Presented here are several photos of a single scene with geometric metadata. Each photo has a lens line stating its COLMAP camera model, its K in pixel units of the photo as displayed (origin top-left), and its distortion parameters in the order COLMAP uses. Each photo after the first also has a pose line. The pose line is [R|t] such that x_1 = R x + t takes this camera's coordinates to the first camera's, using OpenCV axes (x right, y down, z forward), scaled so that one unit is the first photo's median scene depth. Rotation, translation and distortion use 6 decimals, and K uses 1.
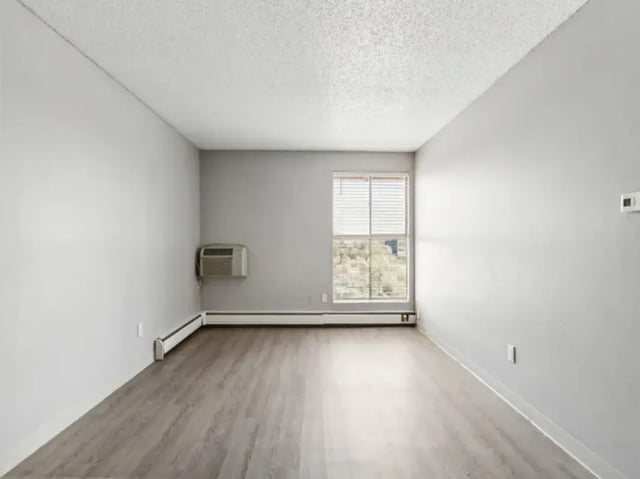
lens RADIAL K [[290.7, 0, 318.8], [0, 290.7, 245.0], [0, 0, 1]] dist [-0.039297, 0.000581]
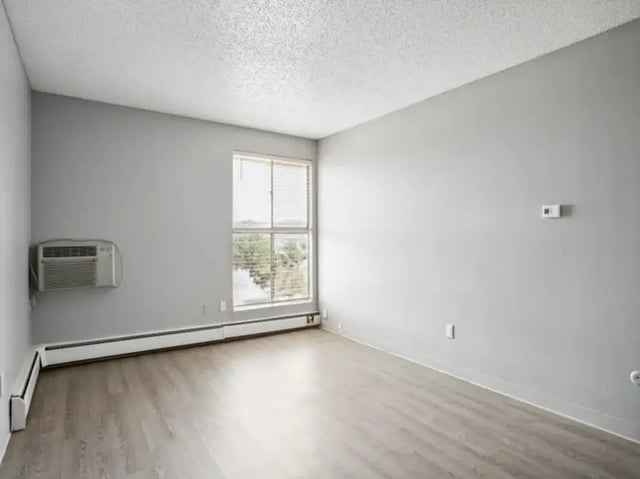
lens RADIAL K [[364.3, 0, 320.0], [0, 364.3, 239.5], [0, 0, 1]] dist [-0.041302, 0.000963]
pose [[0.838856, -0.003664, 0.544341, -0.307047], [0.003217, 0.999993, 0.001773, -0.002973], [-0.544344, 0.000264, 0.838862, 0.013733]]
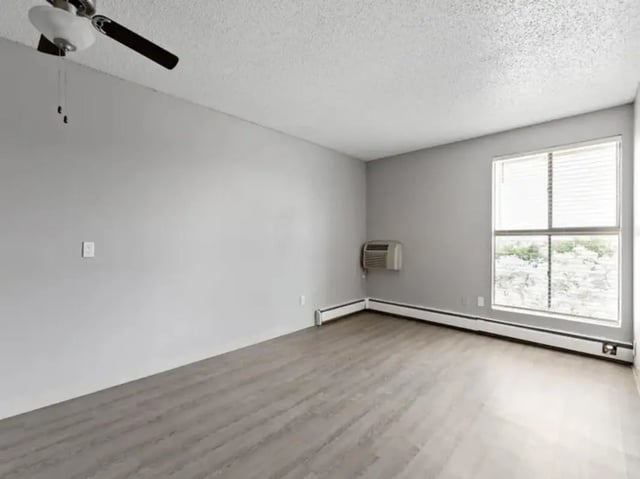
lens RADIAL K [[285.8, 0, 321.0], [0, 285.8, 241.1], [0, 0, 1]] dist [0.000679, 0.000440]
pose [[0.700804, 0.003621, -0.713344, 0.305690], [-0.005788, 0.999983, -0.000611, 0.000492], [0.713330, 0.004558, 0.700813, 0.037158]]
